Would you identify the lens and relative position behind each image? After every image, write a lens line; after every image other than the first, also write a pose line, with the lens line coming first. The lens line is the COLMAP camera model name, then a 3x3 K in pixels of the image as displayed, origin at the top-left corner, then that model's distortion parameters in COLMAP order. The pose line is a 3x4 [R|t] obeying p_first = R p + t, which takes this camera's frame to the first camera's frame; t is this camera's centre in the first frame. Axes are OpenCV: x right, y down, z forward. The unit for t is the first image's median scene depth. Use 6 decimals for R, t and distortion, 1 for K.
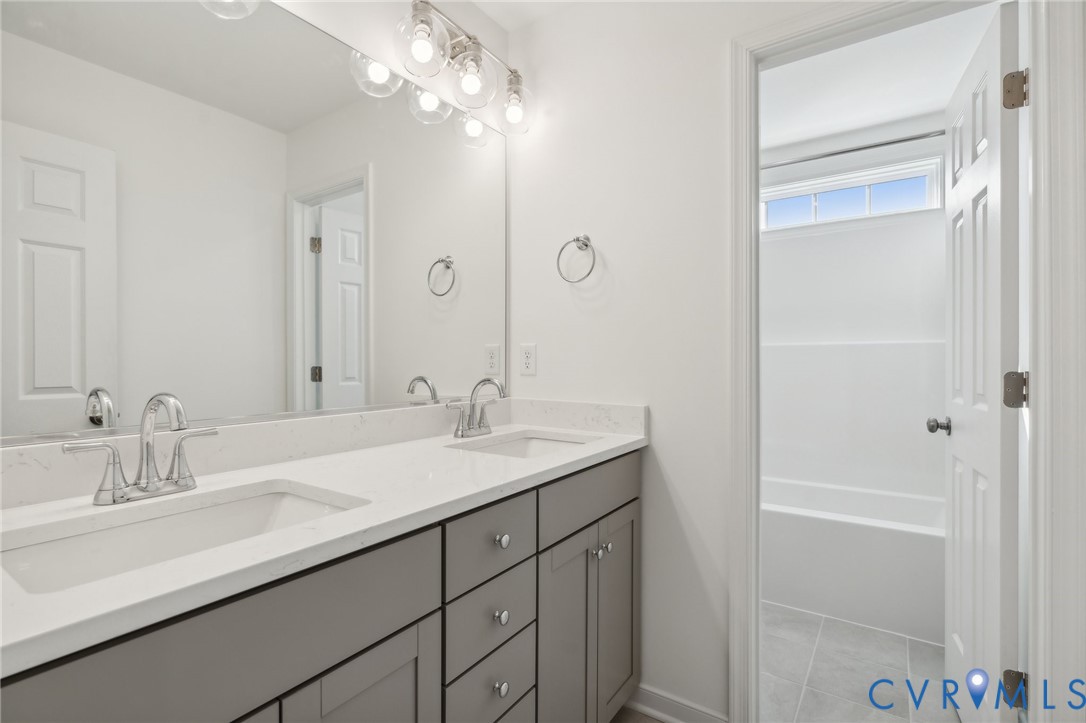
lens RADIAL K [[525.2, 0, 543.0], [0, 525.2, 361.5], [0, 0, 1]] dist [0.003090, 0.000357]
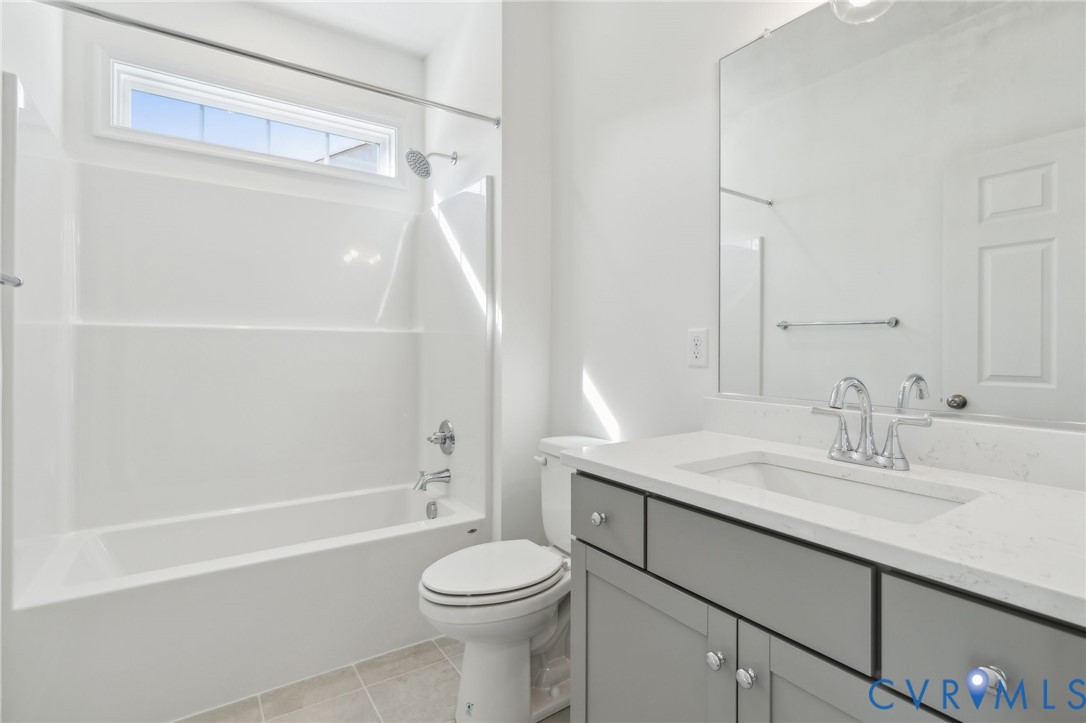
lens RADIAL K [[525.2, 0, 543.0], [0, 525.2, 361.5], [0, 0, 1]] dist [0.003090, 0.000357]
pose [[-0.393410, 0.025425, -0.919012, 0.772245], [-0.005311, 0.999538, 0.029927, -0.005663], [0.919348, 0.016654, -0.393093, 0.984019]]
